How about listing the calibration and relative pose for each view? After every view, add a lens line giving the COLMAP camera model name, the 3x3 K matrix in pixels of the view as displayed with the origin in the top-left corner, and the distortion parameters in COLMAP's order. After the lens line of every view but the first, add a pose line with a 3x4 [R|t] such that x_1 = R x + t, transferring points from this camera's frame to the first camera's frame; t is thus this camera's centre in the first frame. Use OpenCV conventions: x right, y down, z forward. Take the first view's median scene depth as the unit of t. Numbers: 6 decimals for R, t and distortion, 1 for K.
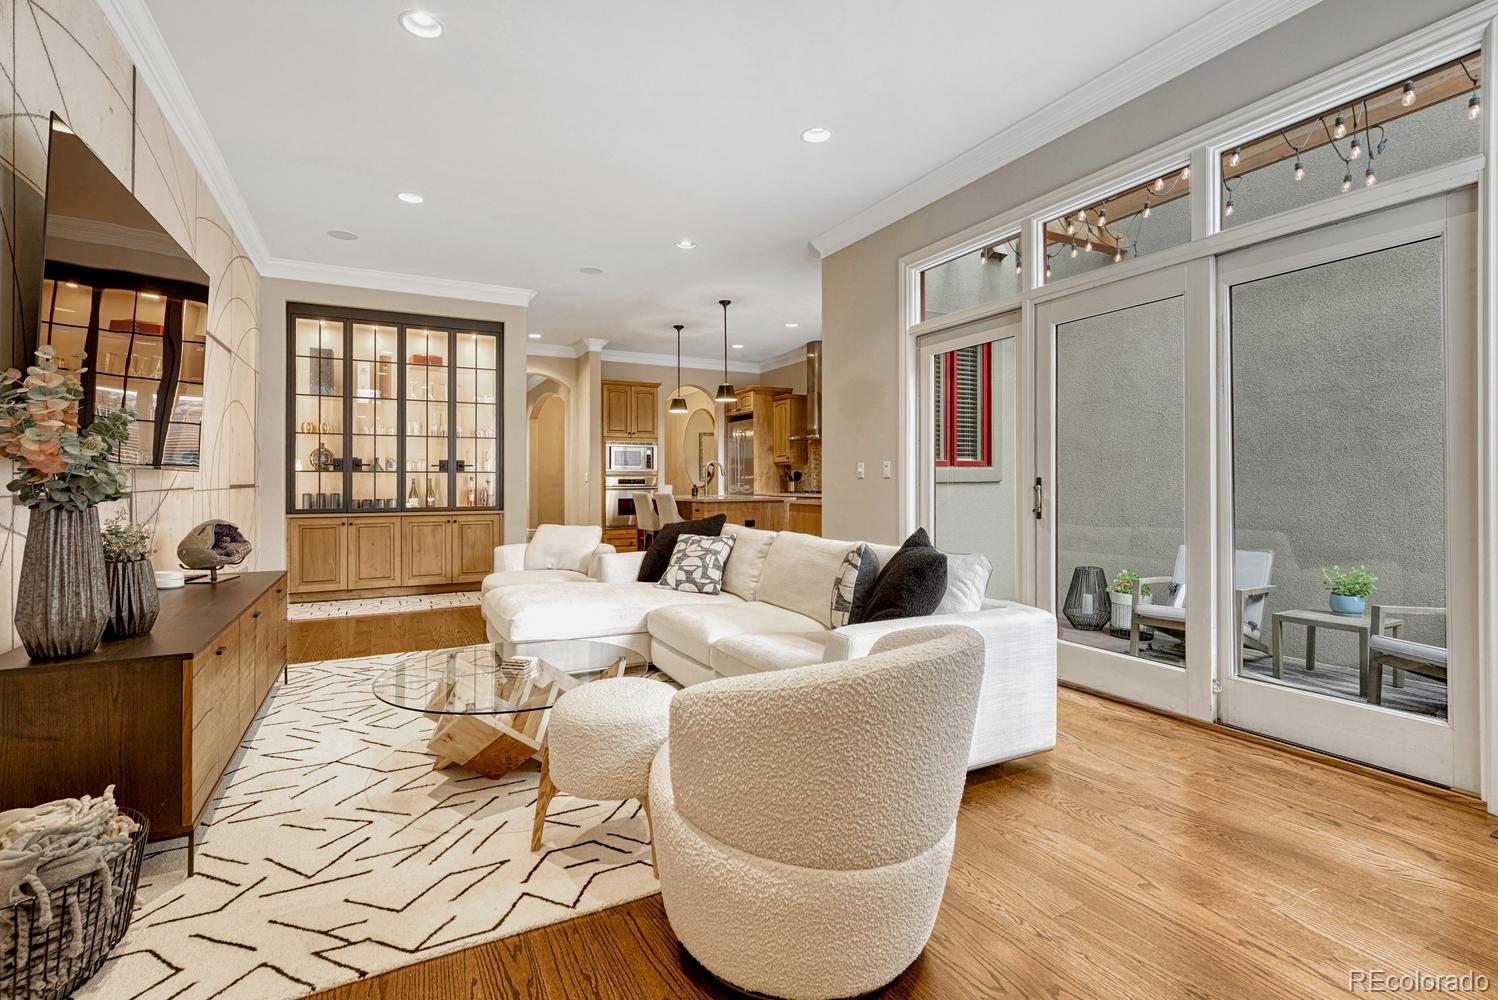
lens RADIAL K [[670.3, 0, 716.2], [0, 670.3, 475.1], [0, 0, 1]] dist [0.000078, 0.000127]
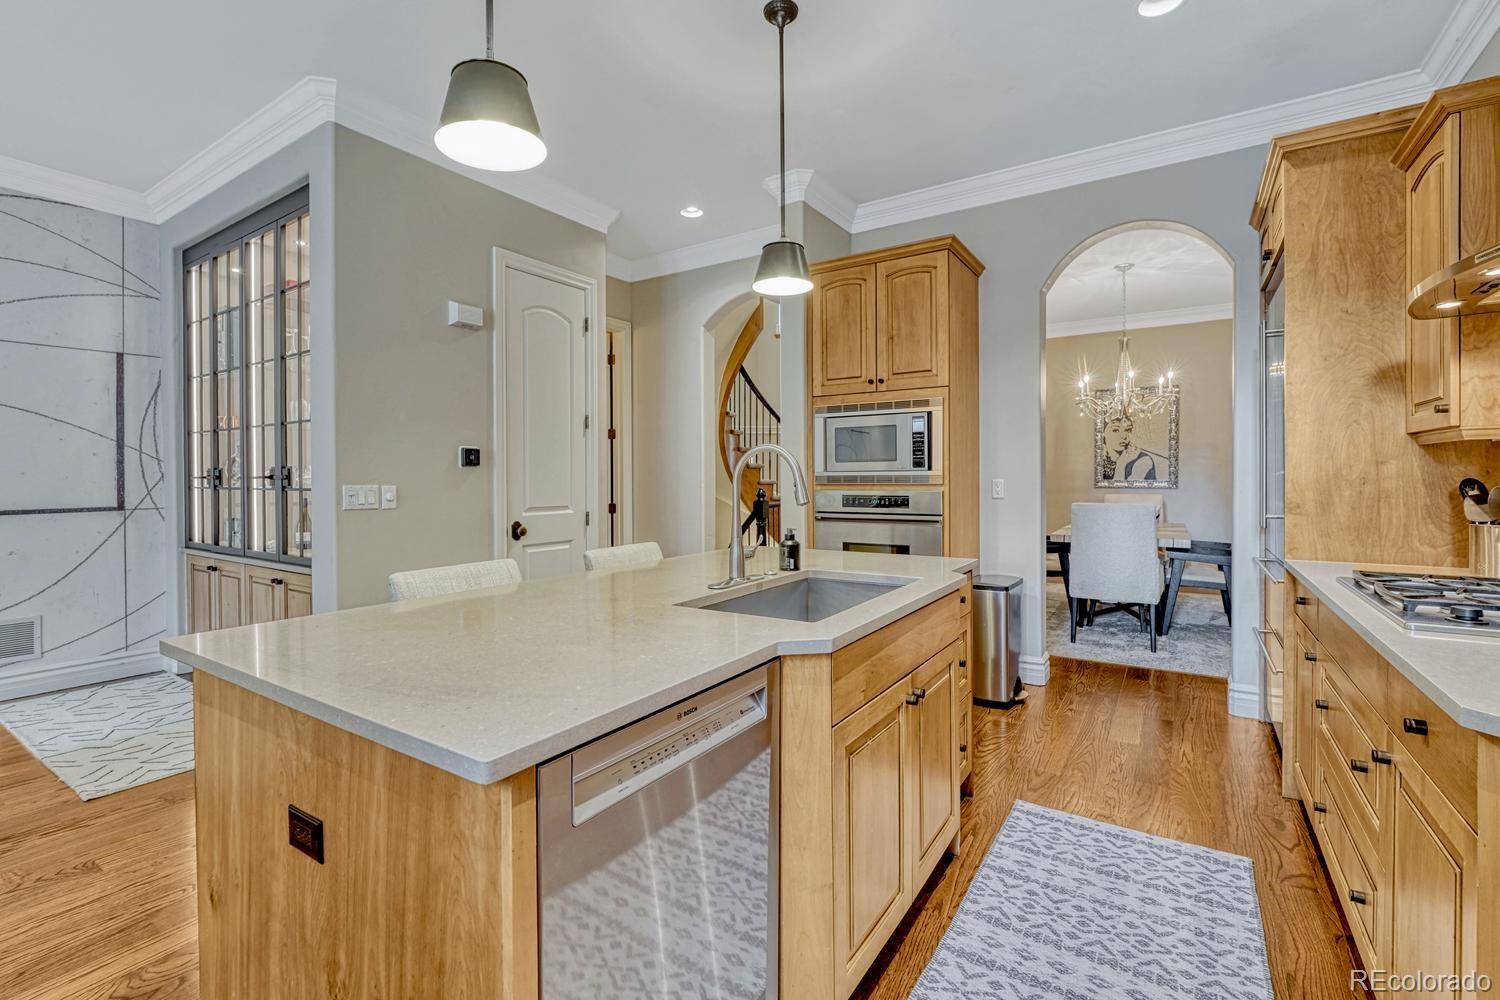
lens RADIAL K [[660.7, 0, 745.2], [0, 660.7, 478.2], [0, 0, 1]] dist [-0.011425, 0.000040]
pose [[0.512864, 0.004214, -0.858459, 0.247577], [0.013624, 0.999822, 0.013047, -0.015315], [0.858362, -0.018387, 0.512715, 1.055470]]
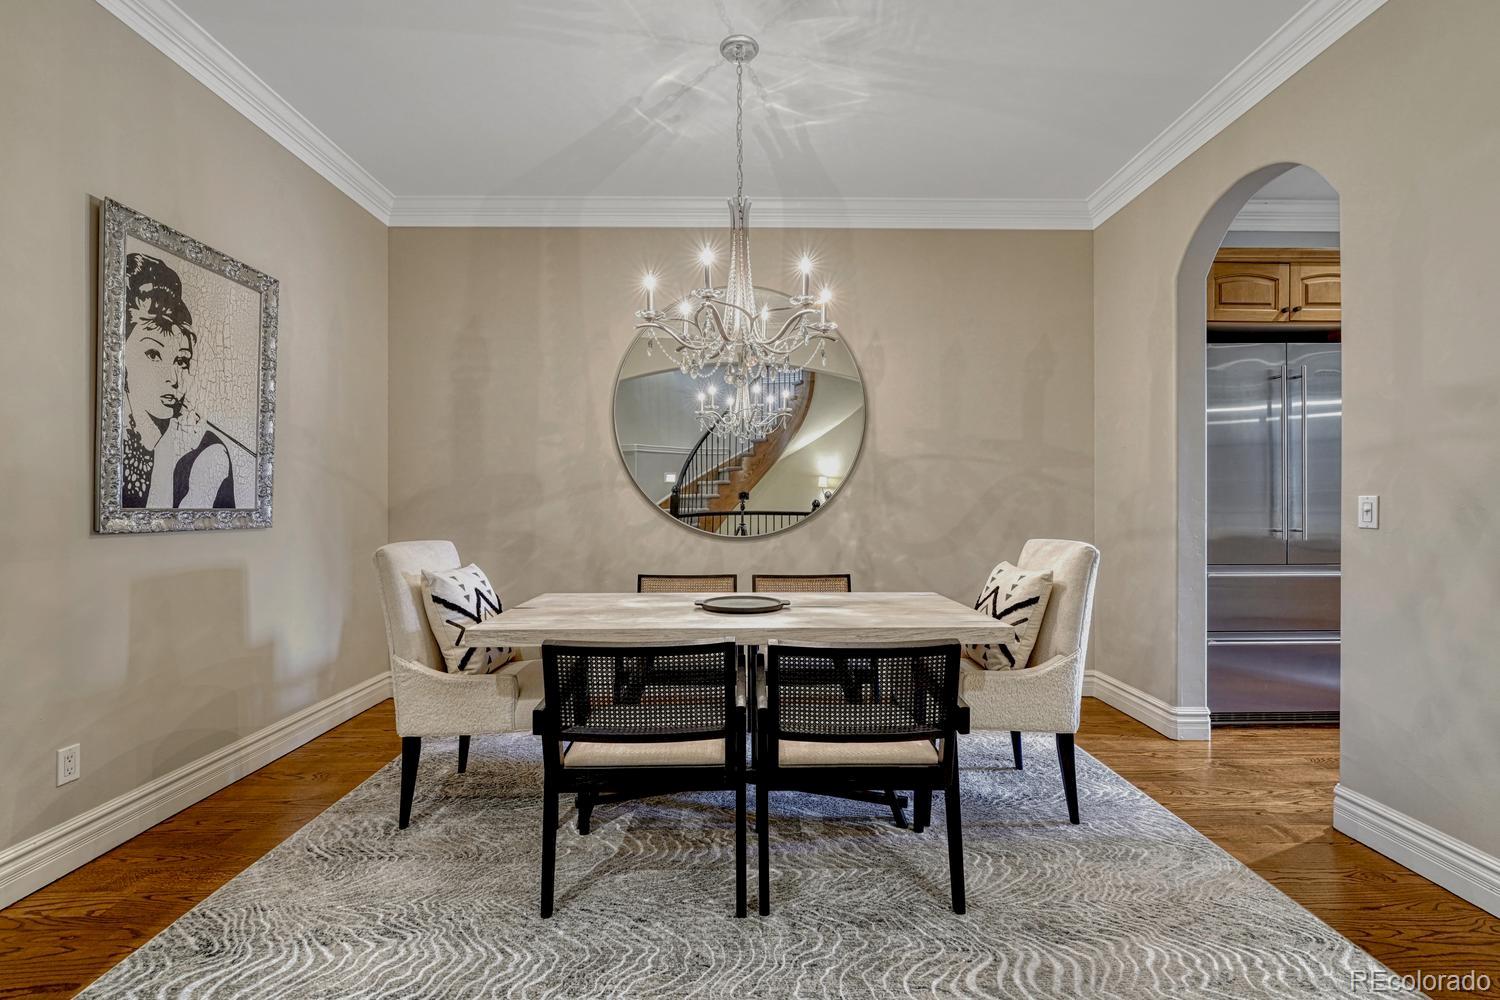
lens RADIAL K [[664.6, 0, 753.5], [0, 664.6, 510.0], [0, 0, 1]] dist [-0.000349, -0.000057]
pose [[0.423816, -0.002976, 0.905744, -0.616285], [-0.010417, 0.999912, 0.008159, 0.005906], [-0.905689, -0.012893, 0.423748, 1.754009]]
